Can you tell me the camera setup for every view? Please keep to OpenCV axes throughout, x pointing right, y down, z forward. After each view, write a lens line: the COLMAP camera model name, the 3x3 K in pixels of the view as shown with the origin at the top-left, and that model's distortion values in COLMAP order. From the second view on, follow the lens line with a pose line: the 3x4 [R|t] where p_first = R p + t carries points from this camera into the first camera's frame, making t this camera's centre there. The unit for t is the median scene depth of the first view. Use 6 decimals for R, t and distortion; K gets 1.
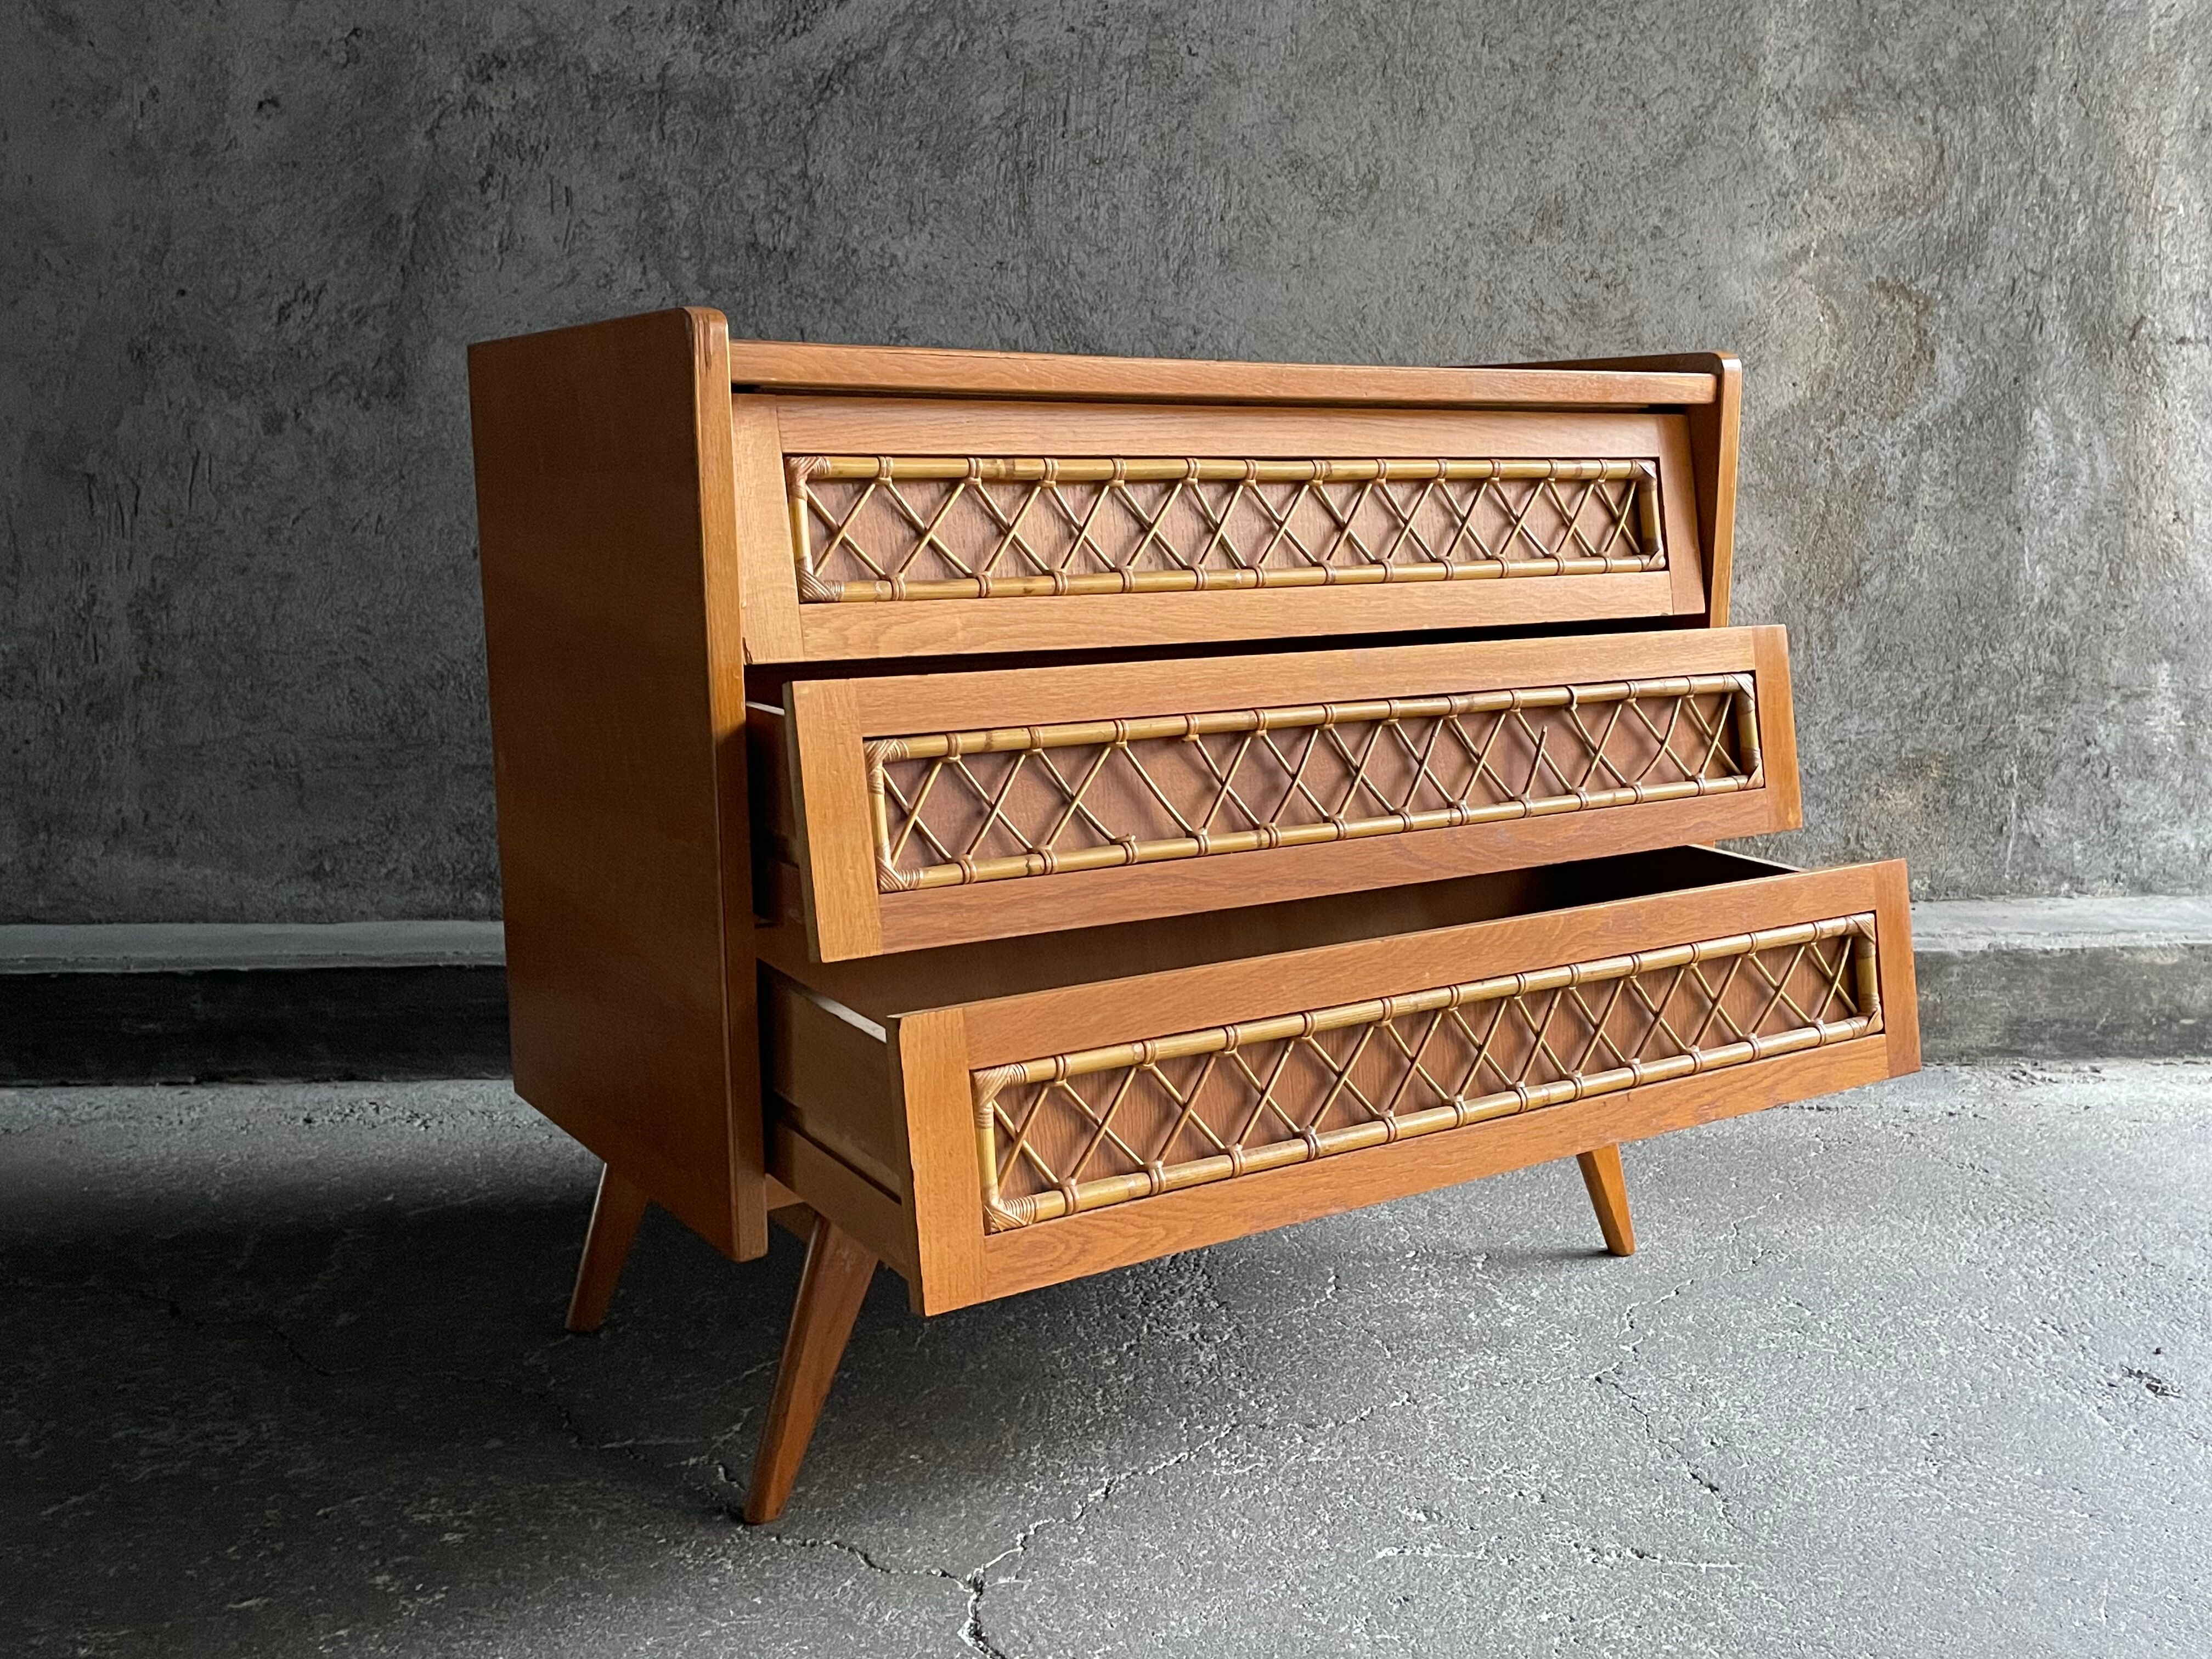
lens RADIAL K [[2024.6, 0, 1100.2], [0, 2024.6, 839.1], [0, 0, 1]] dist [0.025620, 0.000000]
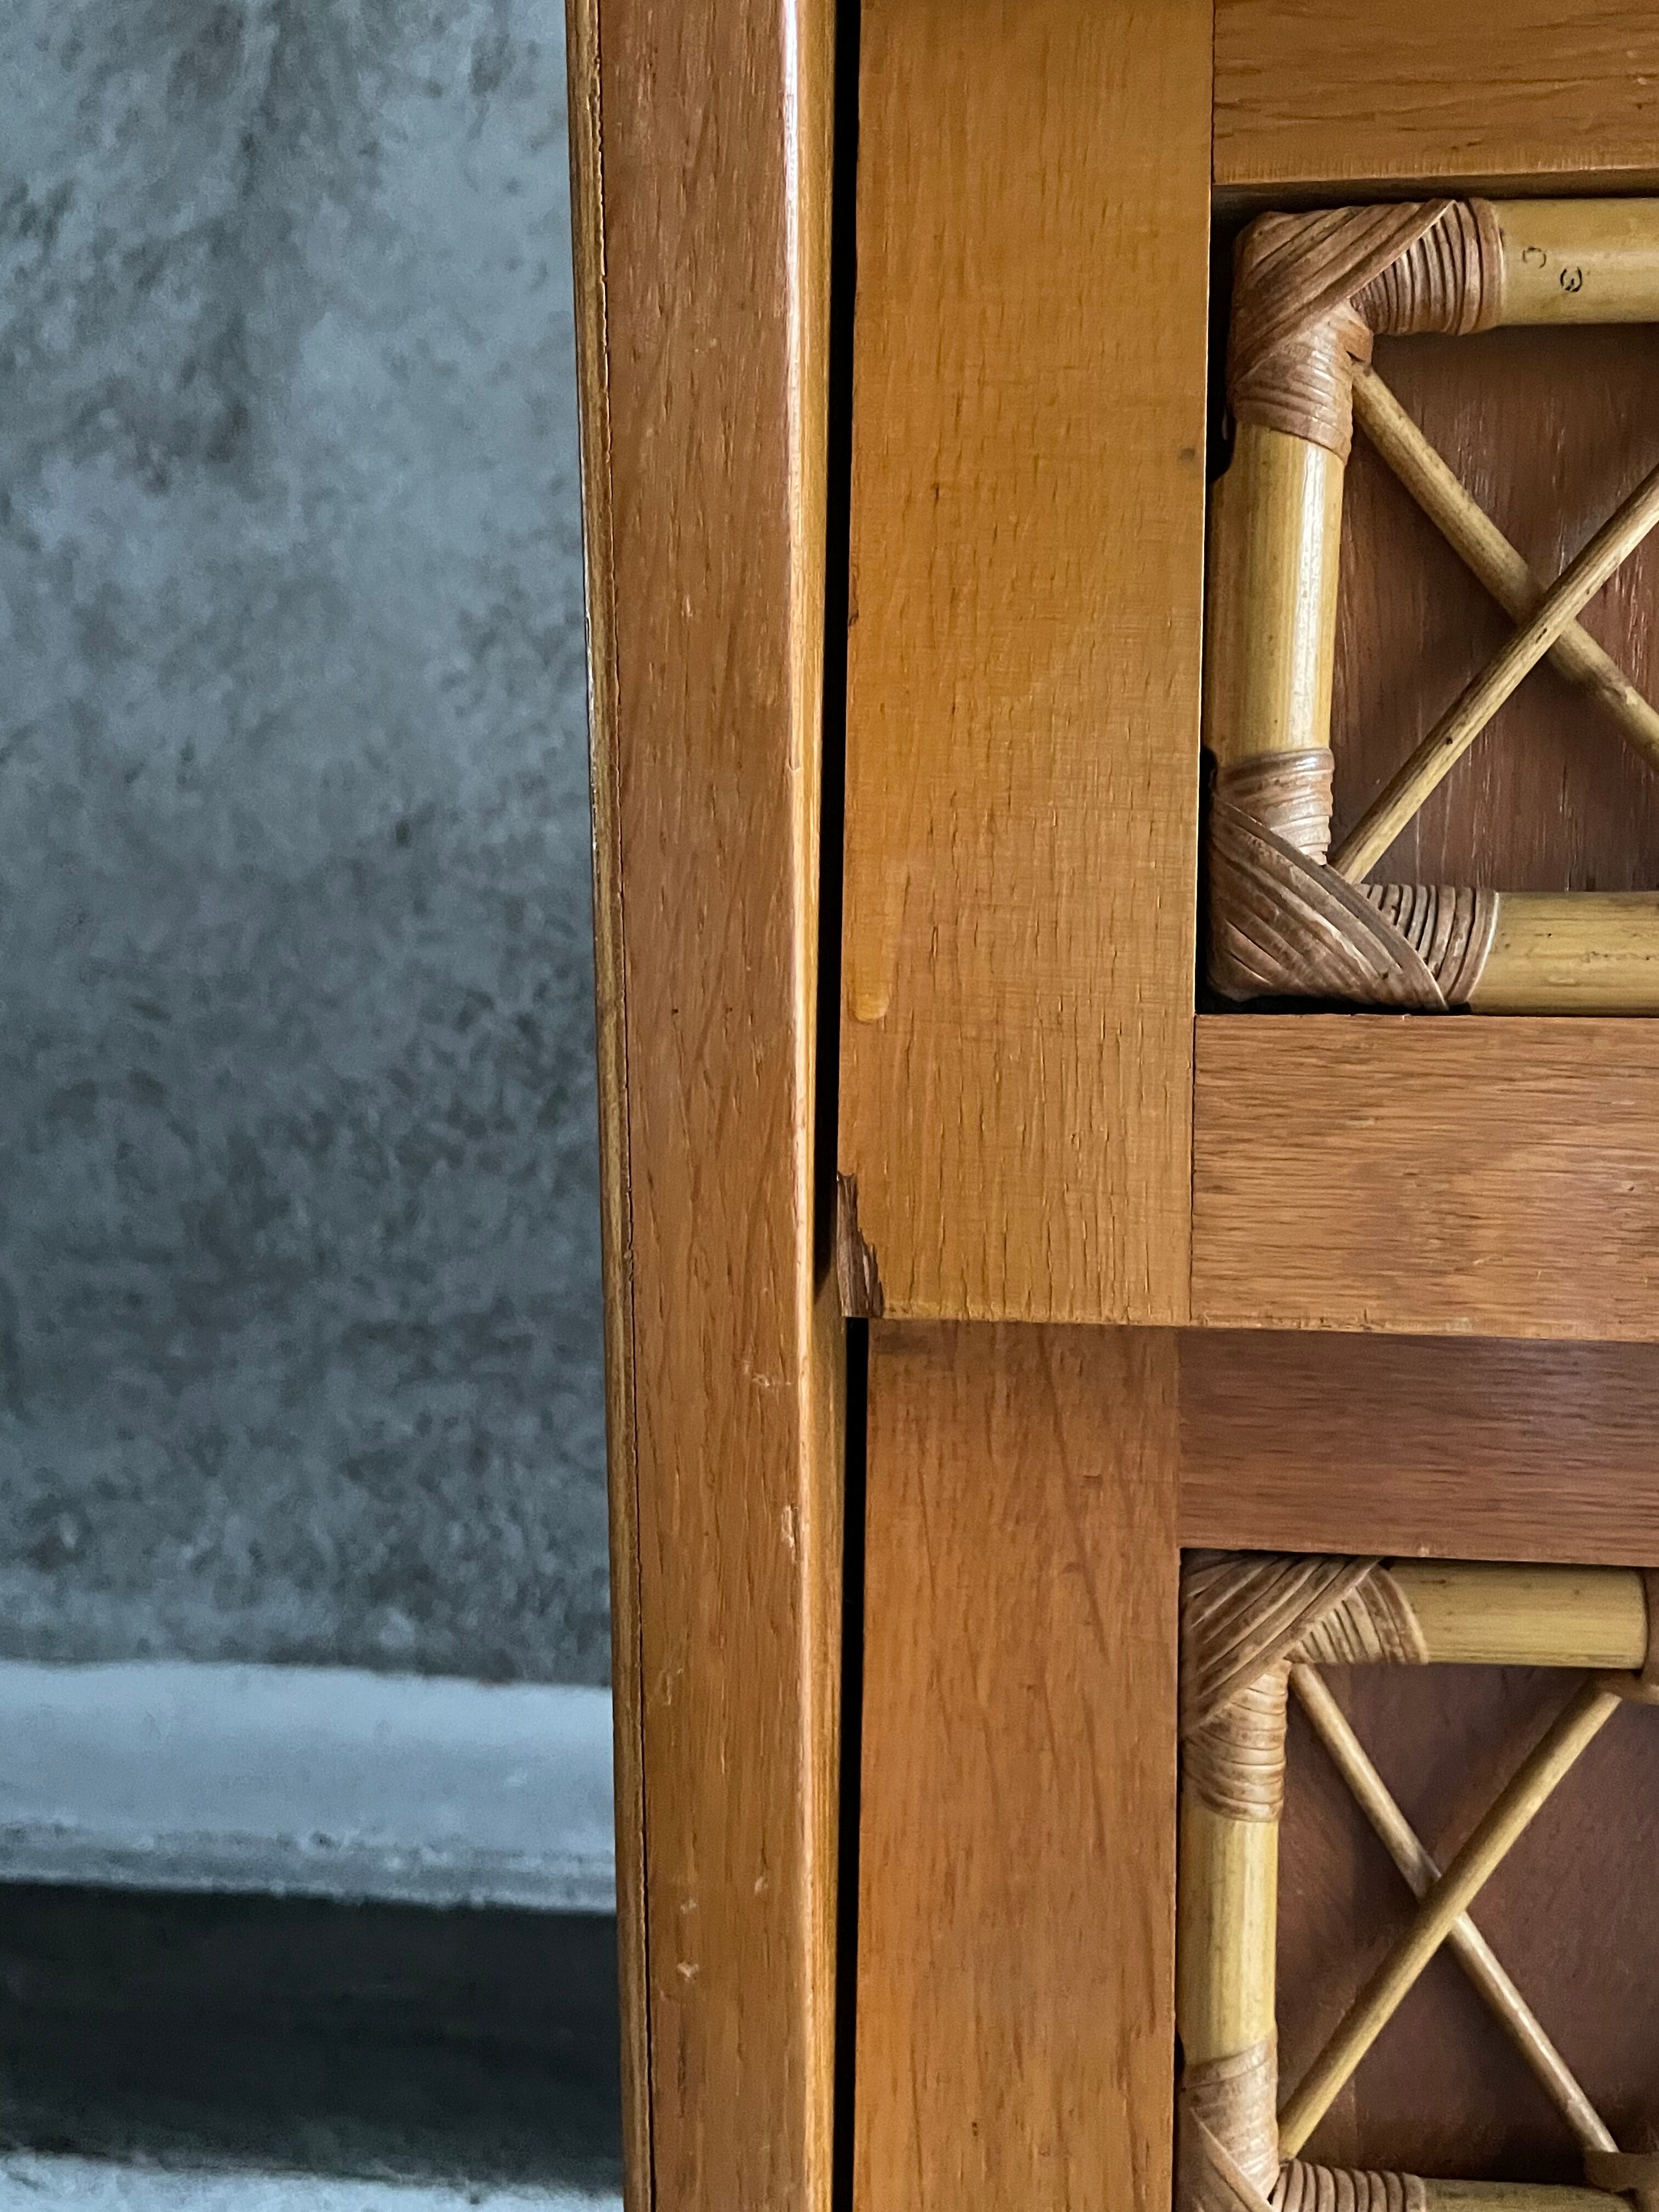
lens RADIAL K [[2024.6, 0, 820.3], [0, 2024.6, 1074.6], [0, 0, 1]] dist [0.025620, 0.000000]
pose [[0.990346, 0.020390, -0.137109, -0.166307], [-0.022656, 0.999631, -0.014984, -0.088008], [0.136753, 0.017946, 0.990443, 0.606593]]
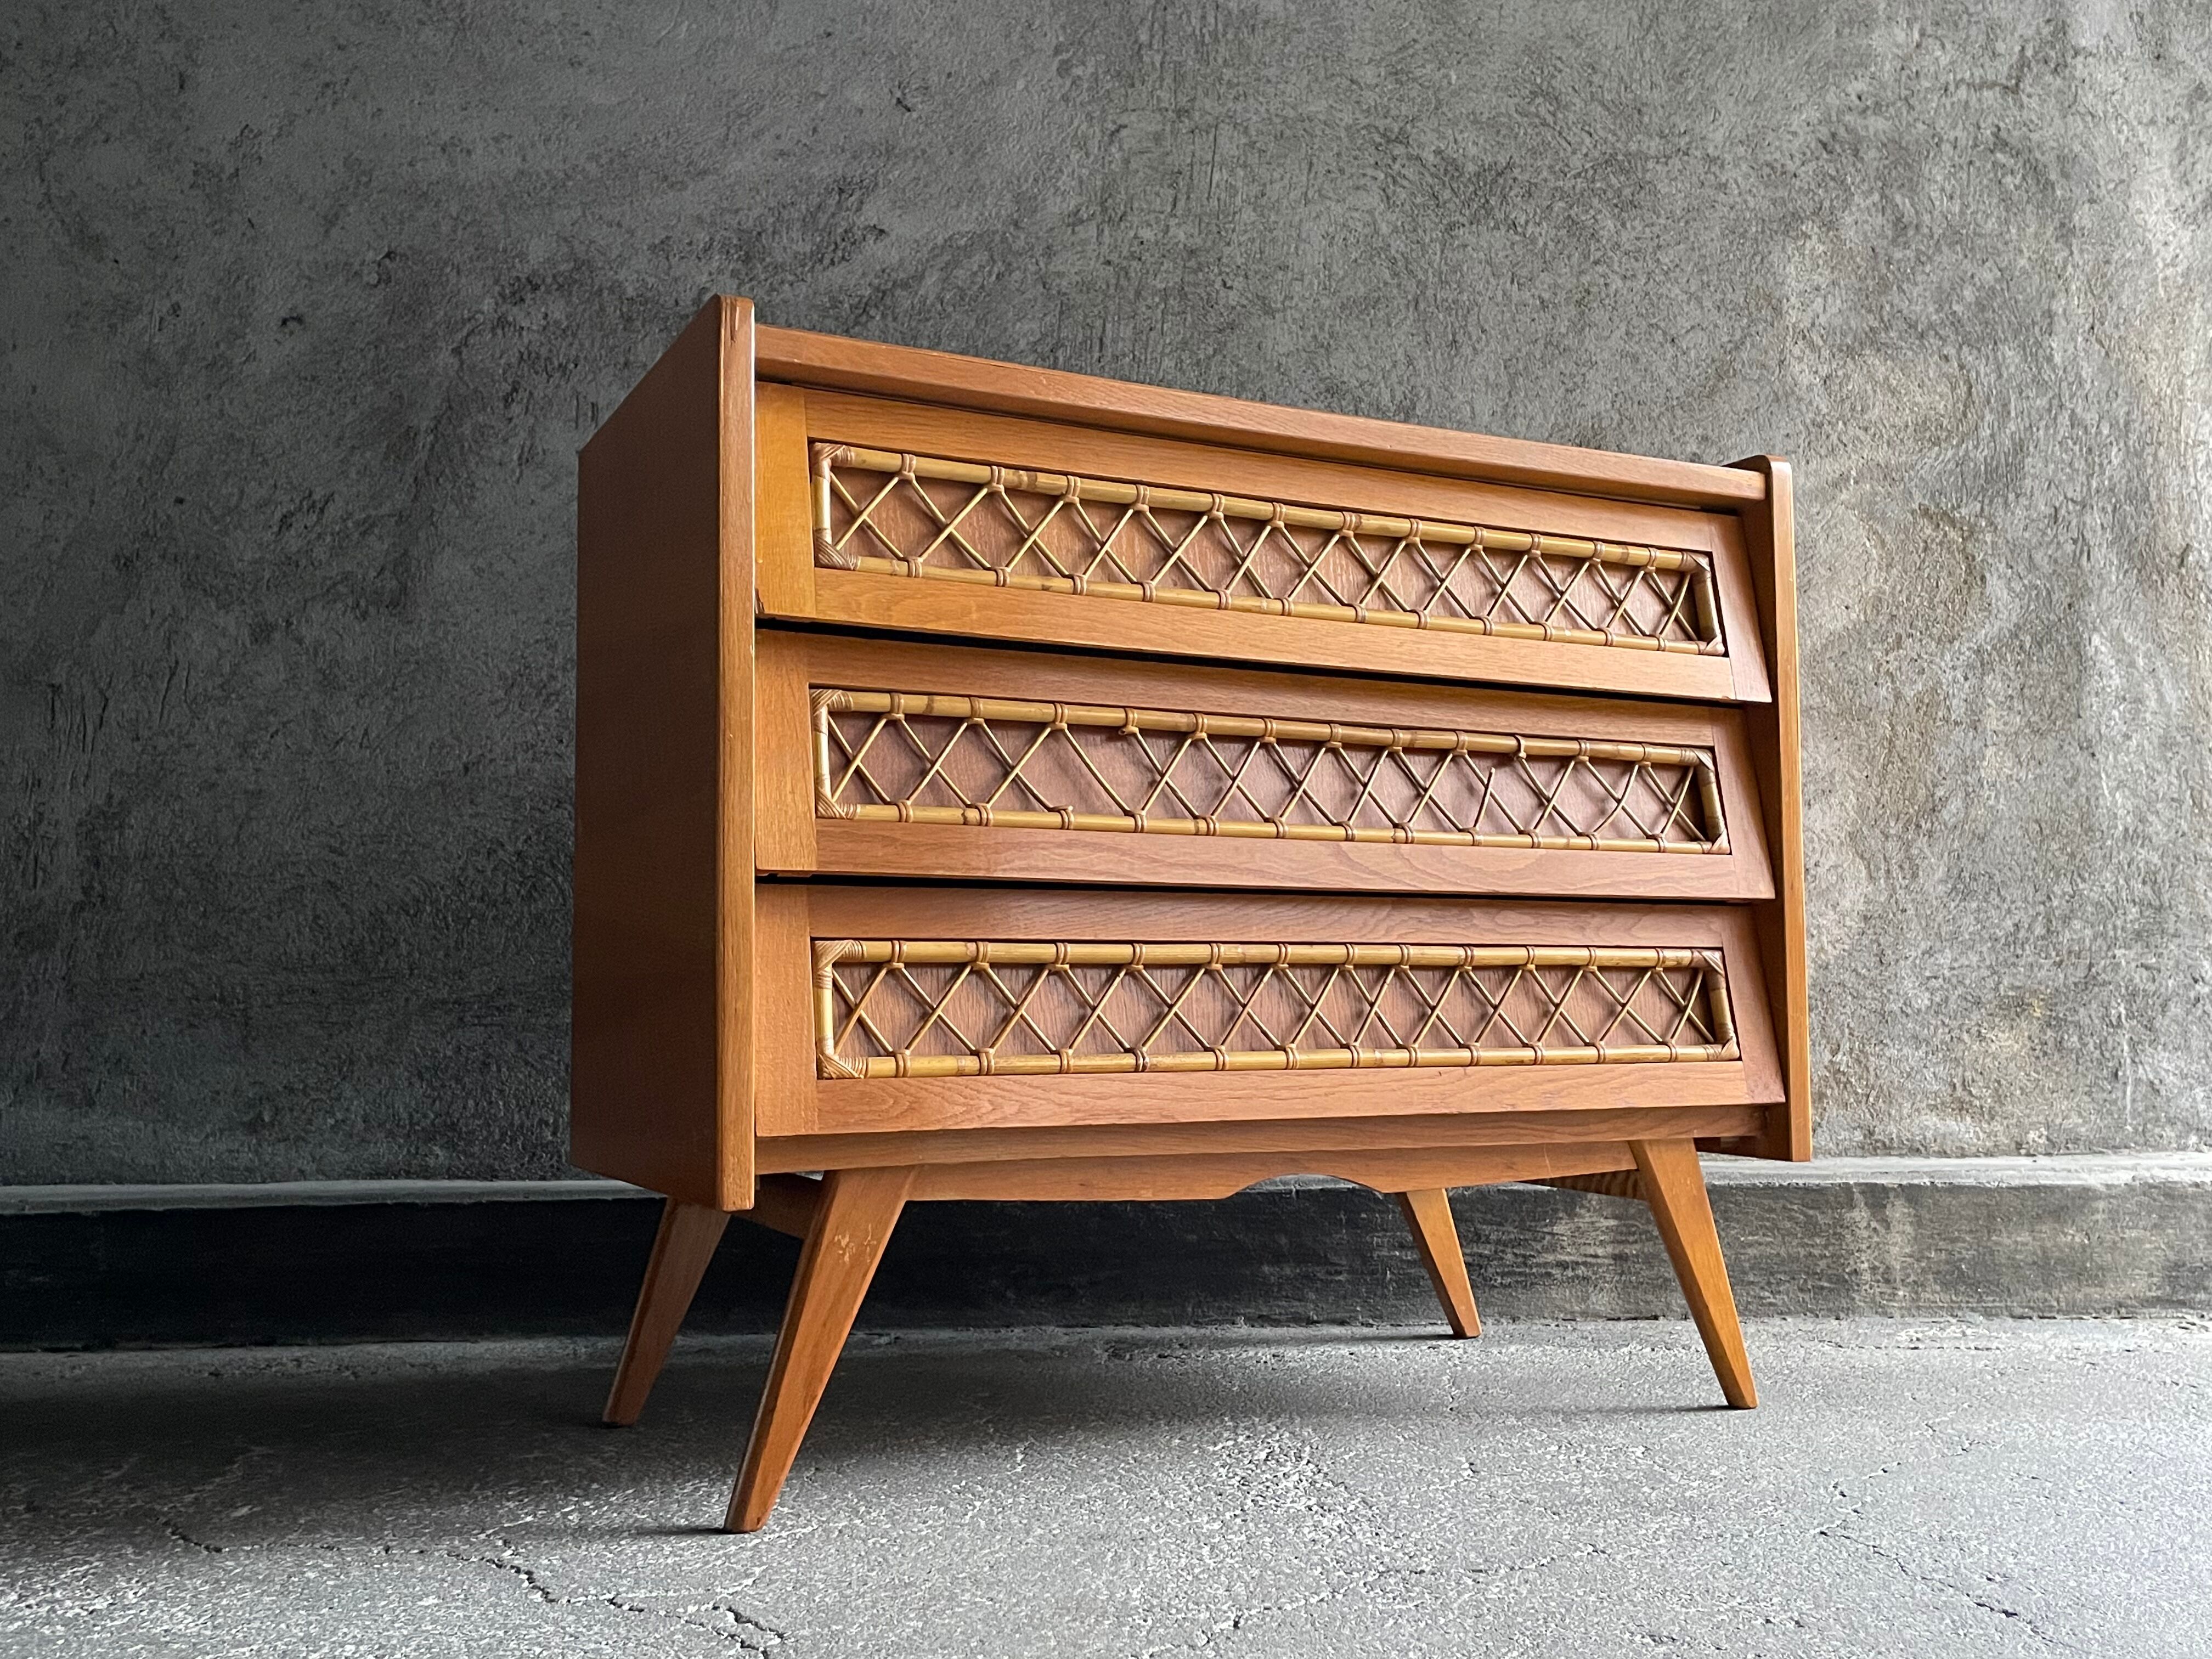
lens RADIAL K [[2024.6, 0, 1128.8], [0, 2024.6, 817.4], [0, 0, 1]] dist [0.025620, 0.000000]
pose [[0.999393, 0.000735, 0.034844, -0.037718], [0.008825, 0.961853, -0.273423, 0.139412], [-0.033715, 0.273565, 0.961262, 0.104042]]
